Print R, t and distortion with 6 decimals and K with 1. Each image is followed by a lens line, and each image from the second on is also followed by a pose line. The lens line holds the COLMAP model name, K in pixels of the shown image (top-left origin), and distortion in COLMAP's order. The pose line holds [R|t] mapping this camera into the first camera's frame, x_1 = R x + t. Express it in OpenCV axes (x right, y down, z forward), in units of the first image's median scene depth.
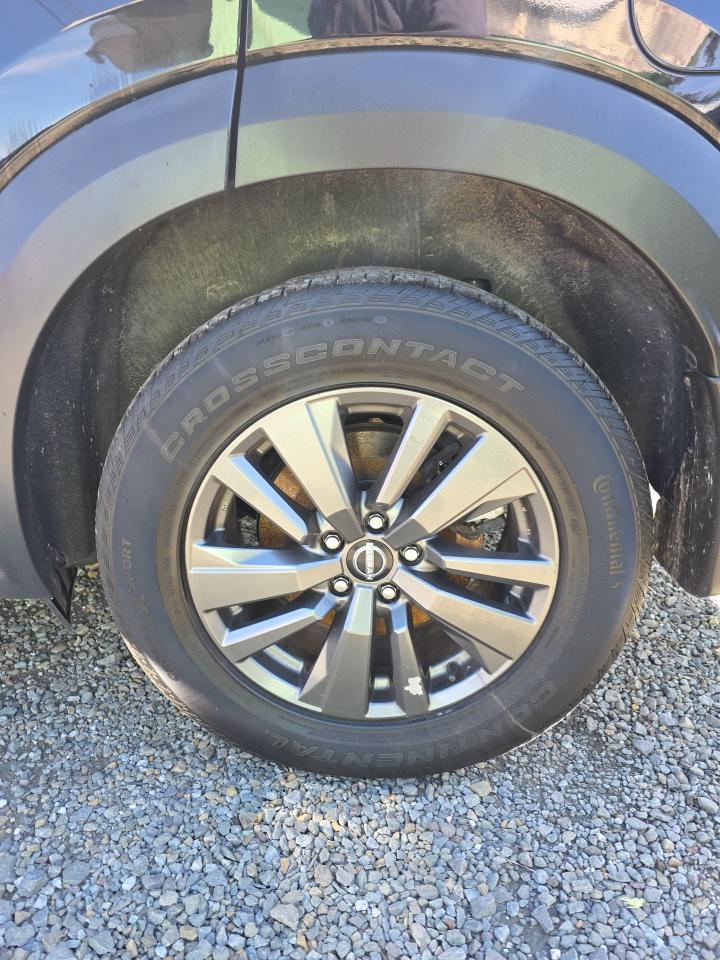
lens RADIAL K [[661.5, 0, 357.2], [0, 661.5, 480.3], [0, 0, 1]] dist [0.036155, -0.032238]
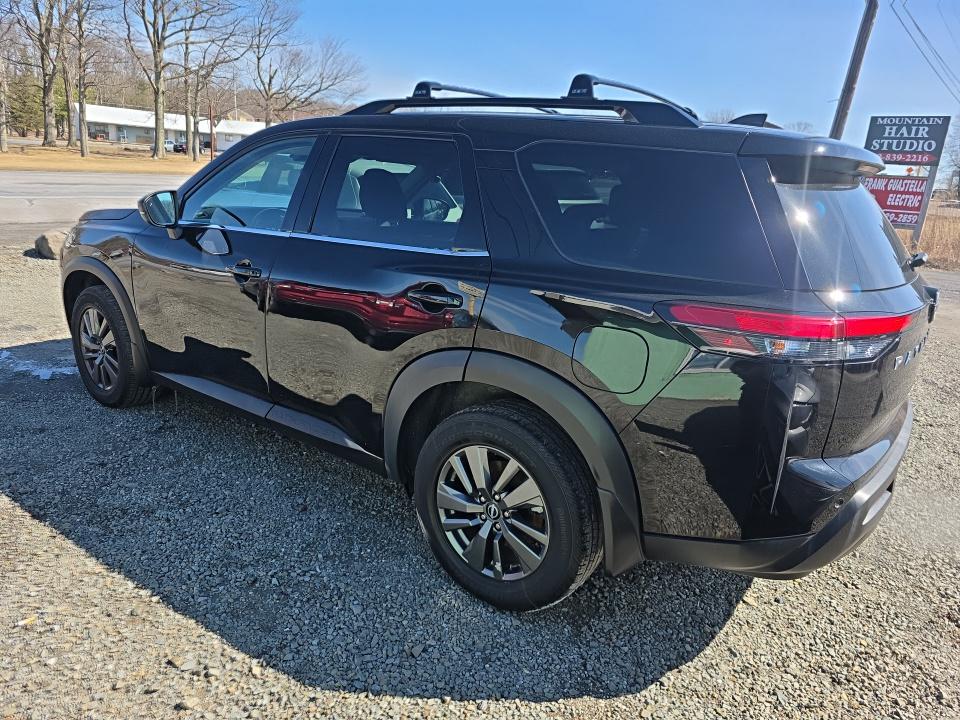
lens RADIAL K [[661.5, 0, 476.3], [0, 661.5, 359.8], [0, 0, 1]] dist [0.036155, -0.032238]
pose [[0.812550, 0.237584, -0.532274, 1.220095], [-0.291579, 0.956373, -0.018231, -0.384593], [0.504721, 0.170014, 0.846376, -1.359104]]
